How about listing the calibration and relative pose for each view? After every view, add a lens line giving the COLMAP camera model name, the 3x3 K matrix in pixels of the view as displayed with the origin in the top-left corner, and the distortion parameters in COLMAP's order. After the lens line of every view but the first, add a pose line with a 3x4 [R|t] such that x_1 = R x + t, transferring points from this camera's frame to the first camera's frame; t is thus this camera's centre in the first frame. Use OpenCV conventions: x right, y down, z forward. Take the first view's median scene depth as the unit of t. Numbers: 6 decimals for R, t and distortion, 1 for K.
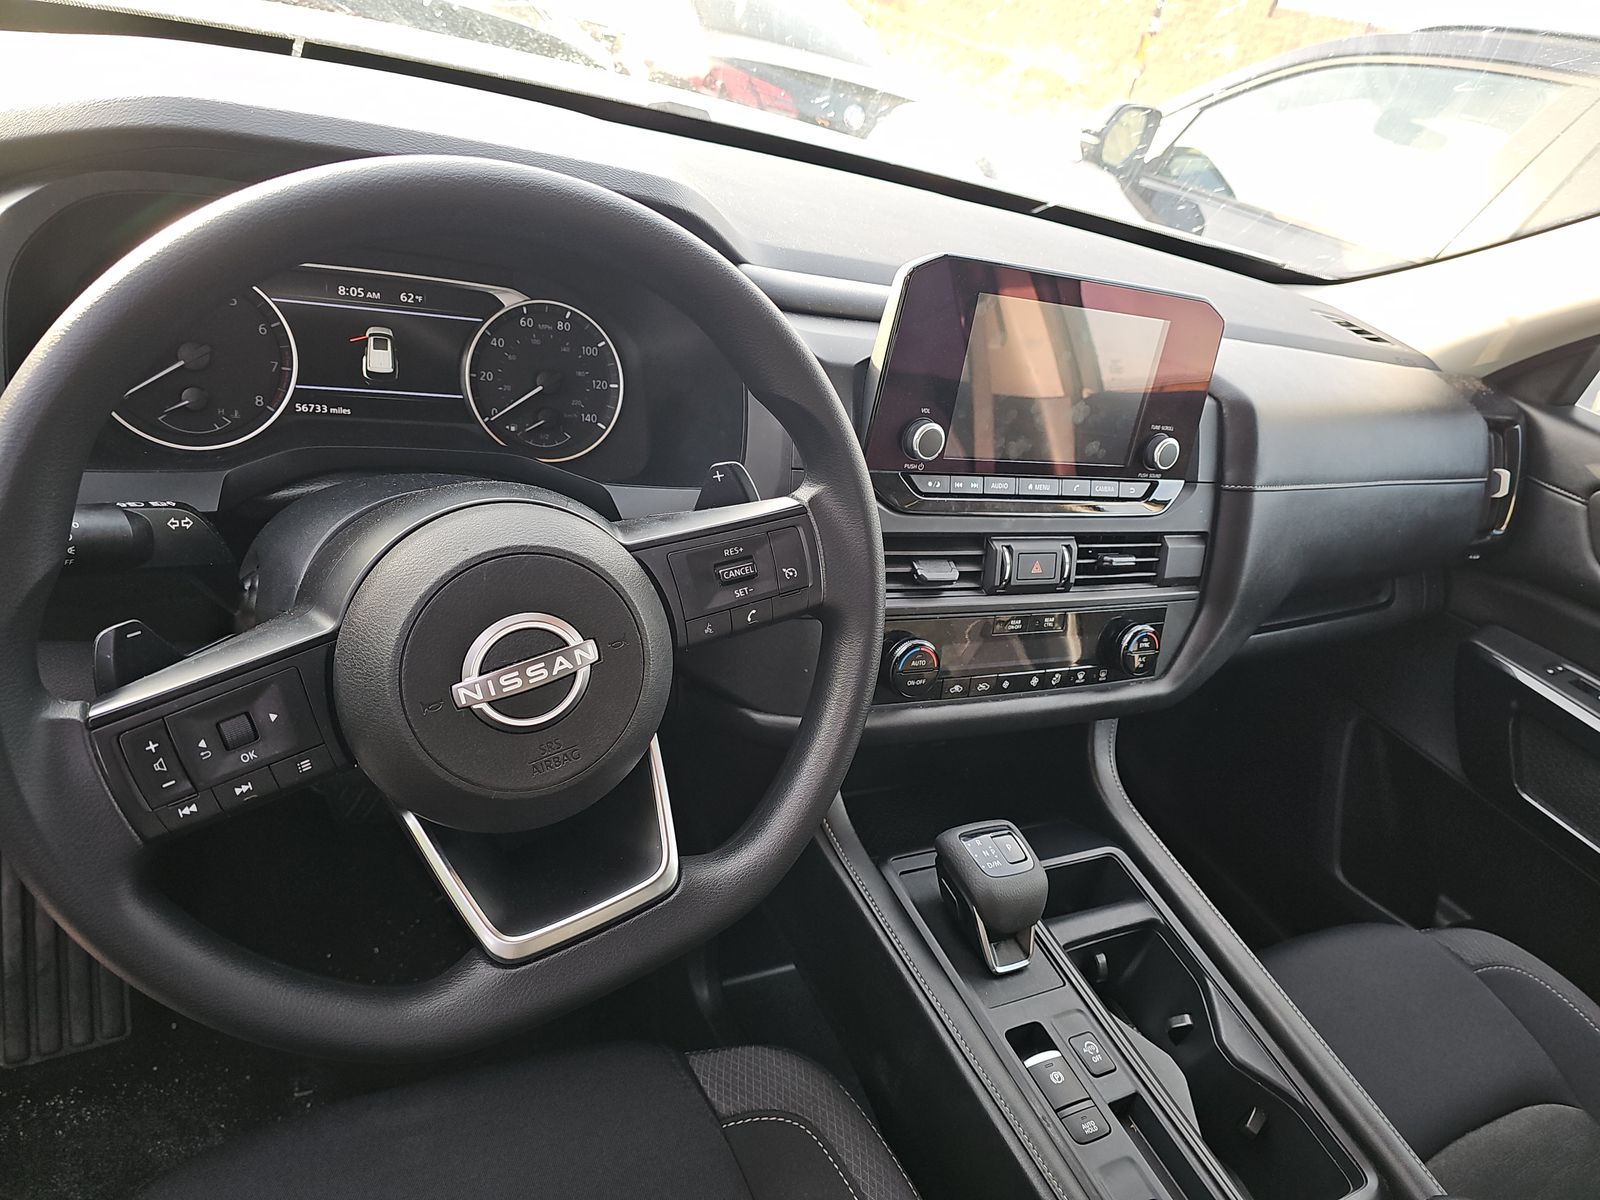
lens RADIAL K [[1086.5, 0, 802.7], [0, 1086.5, 629.5], [0, 0, 1]] dist [0.053710, -0.001835]
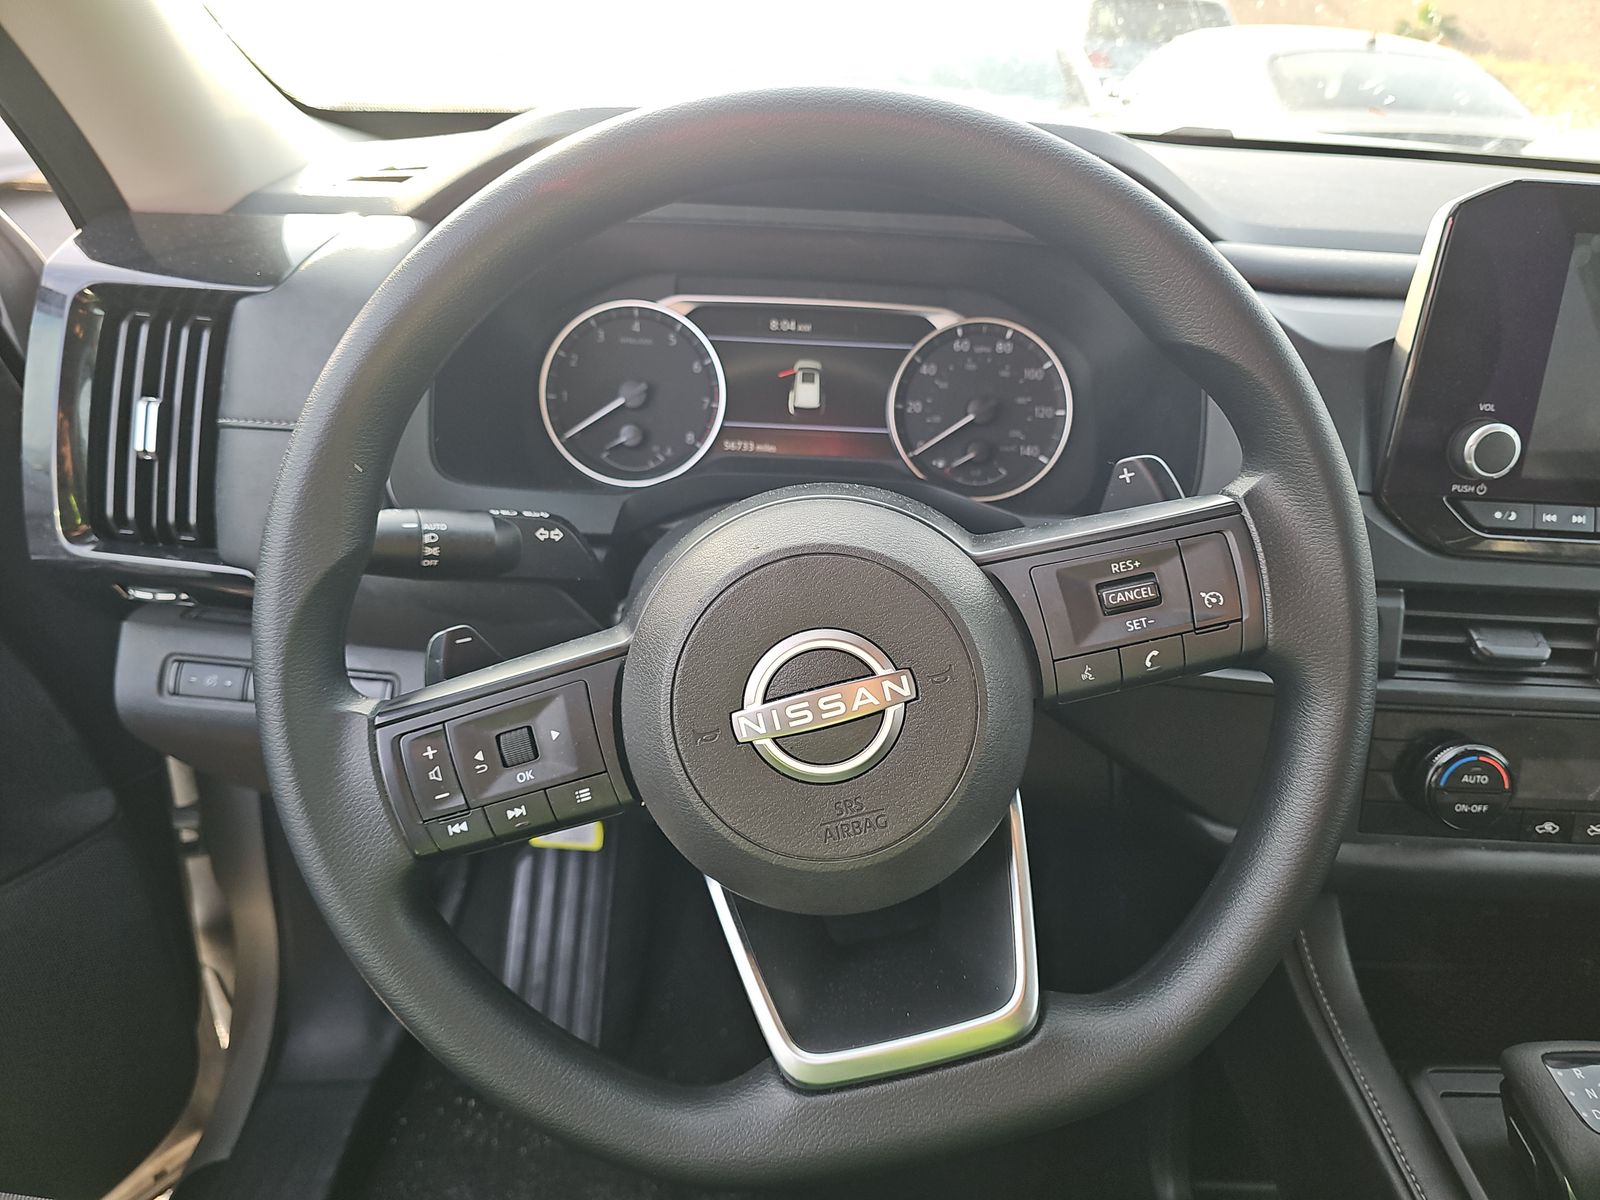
lens RADIAL K [[1082.9, 0, 802.2], [0, 1082.9, 607.7], [0, 0, 1]] dist [0.006768, -0.000670]
pose [[0.873039, 0.025999, -0.486958, 0.073463], [-0.088102, 0.990555, -0.105067, 0.036328], [0.479627, 0.134629, 0.867083, 0.217845]]
